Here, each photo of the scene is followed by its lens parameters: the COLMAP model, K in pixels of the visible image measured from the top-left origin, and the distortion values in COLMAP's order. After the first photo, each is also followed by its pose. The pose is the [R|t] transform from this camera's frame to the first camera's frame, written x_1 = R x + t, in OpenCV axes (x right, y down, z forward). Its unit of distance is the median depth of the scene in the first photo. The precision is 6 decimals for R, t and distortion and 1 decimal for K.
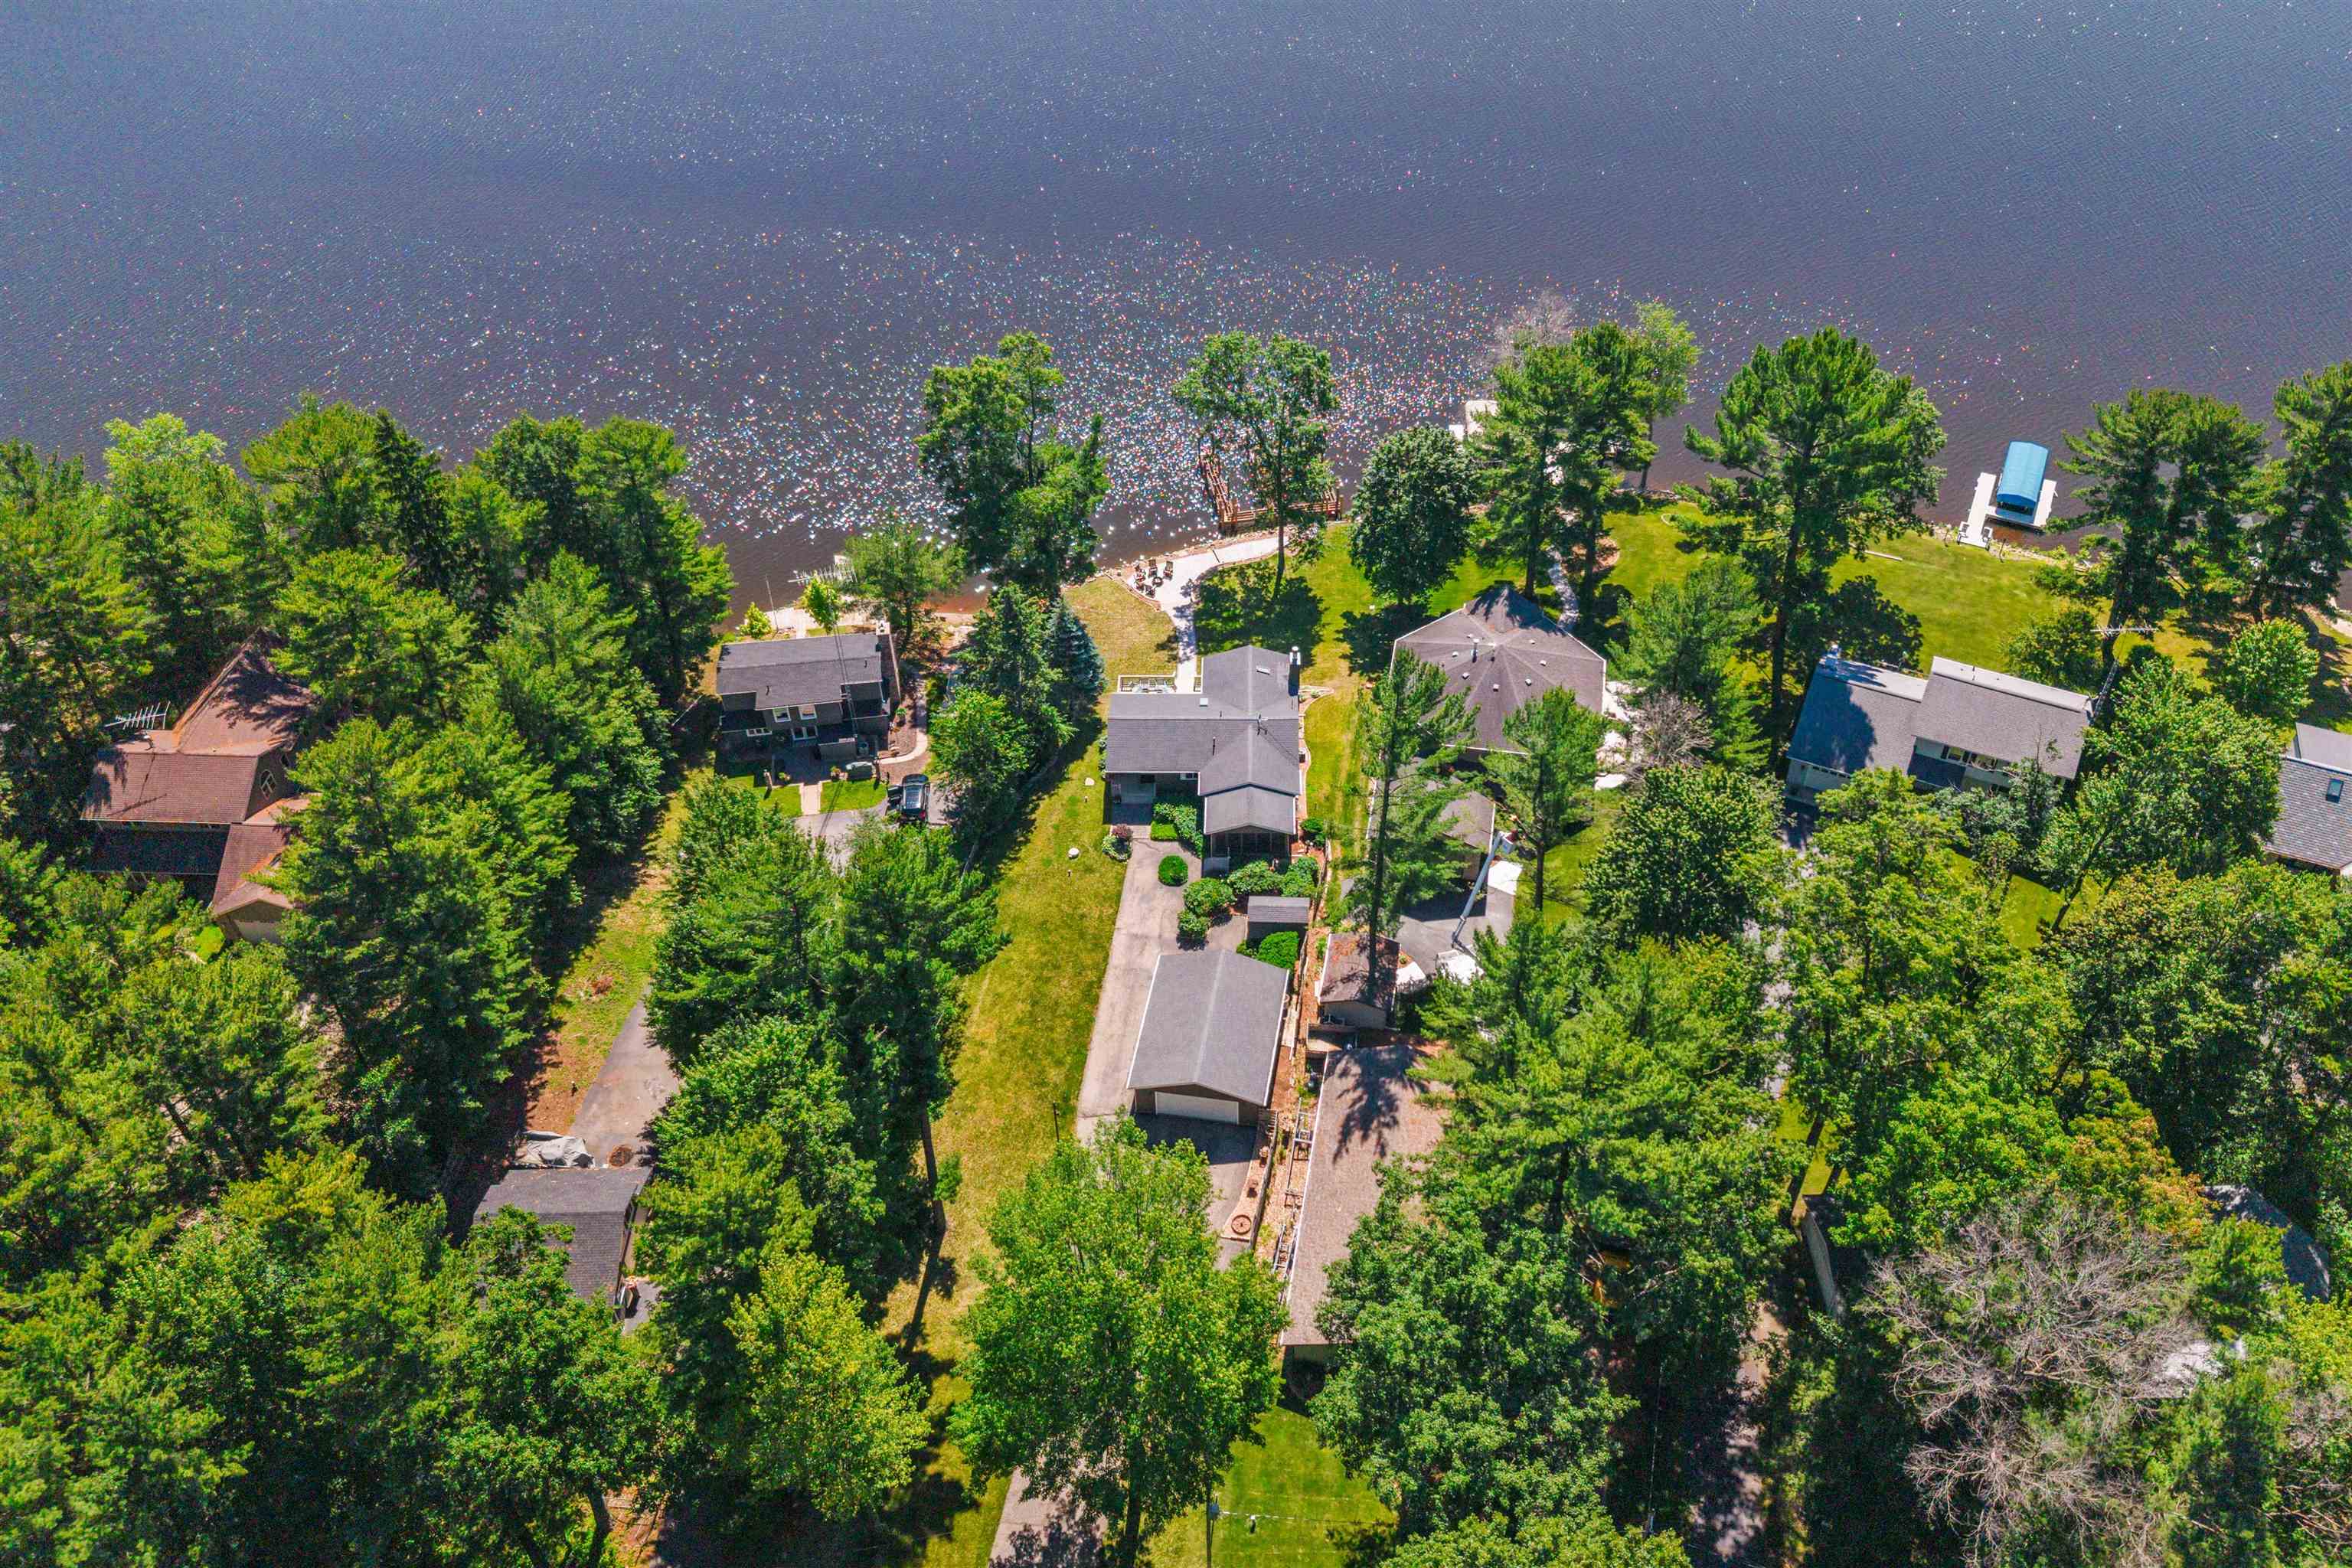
lens RADIAL K [[1889.5, 0, 1263.2], [0, 1889.5, 782.6], [0, 0, 1]] dist [0.018789, -0.010421]
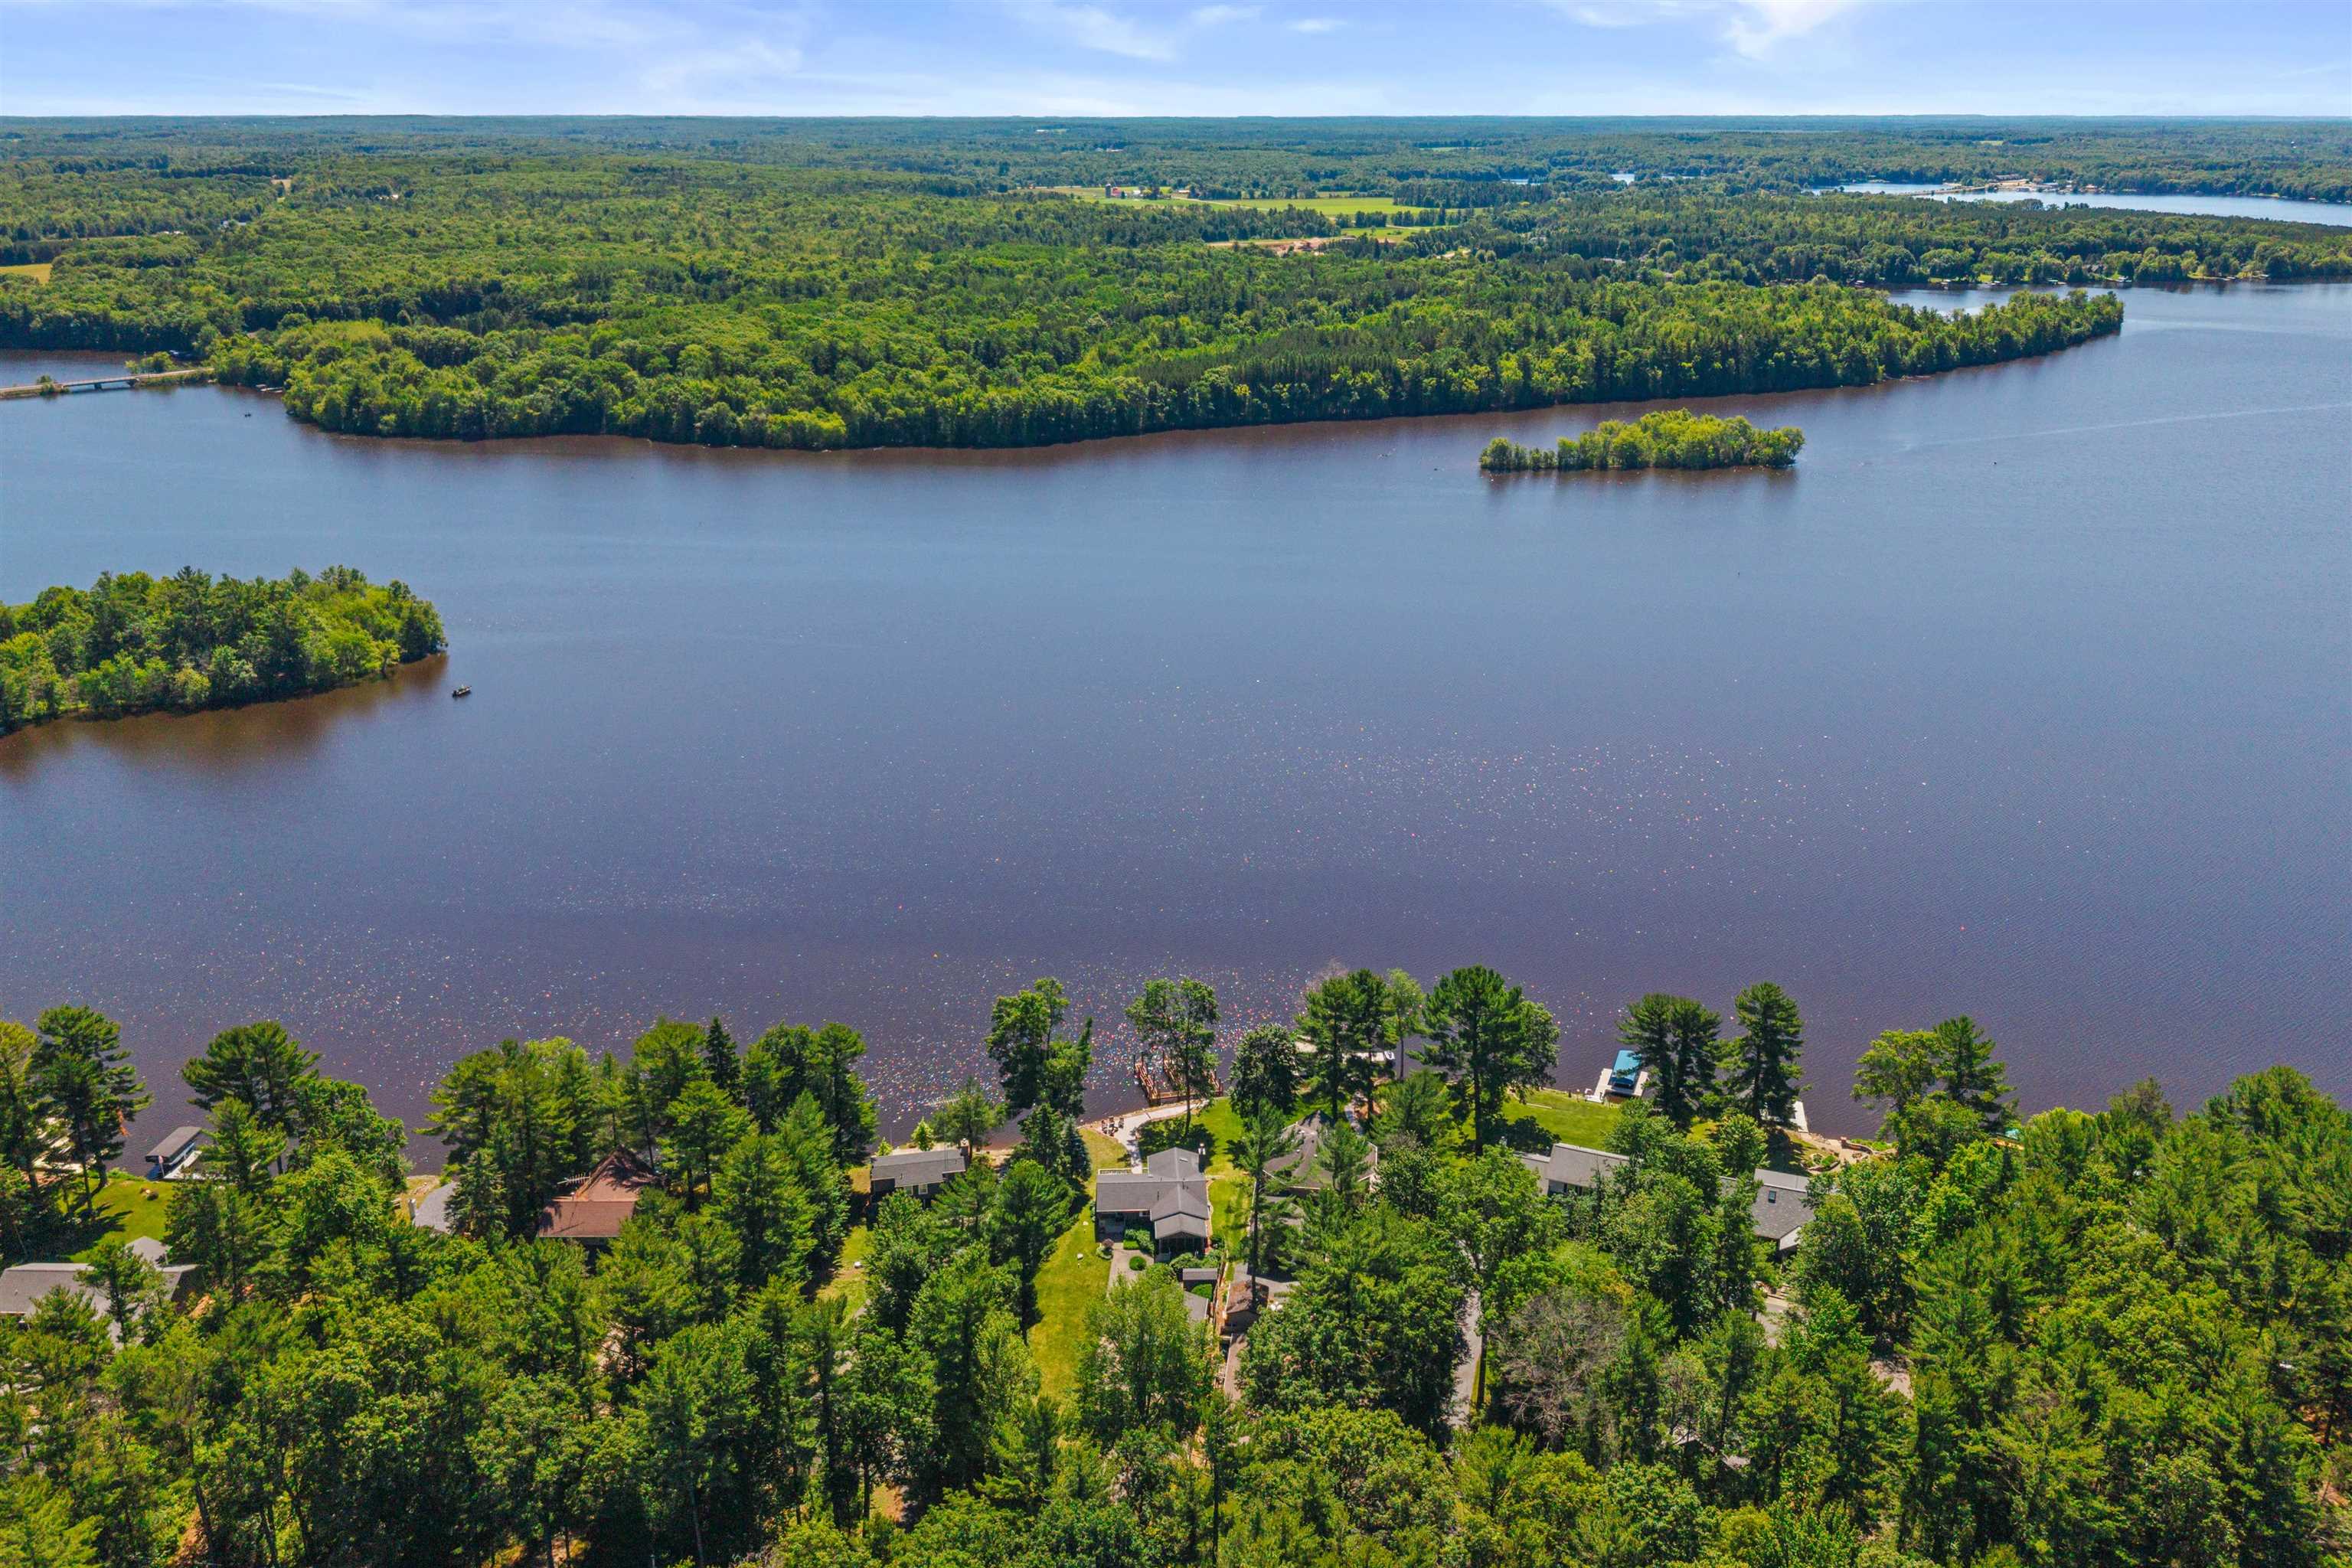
lens RADIAL K [[1826.5, 0, 1217.4], [0, 1826.5, 786.1], [0, 0, 1]] dist [0.078291, -0.002875]
pose [[0.998224, -0.014638, 0.057739, -0.062914], [0.036833, 0.913485, -0.405201, 0.320819], [-0.046812, 0.406608, 0.912402, -0.710781]]
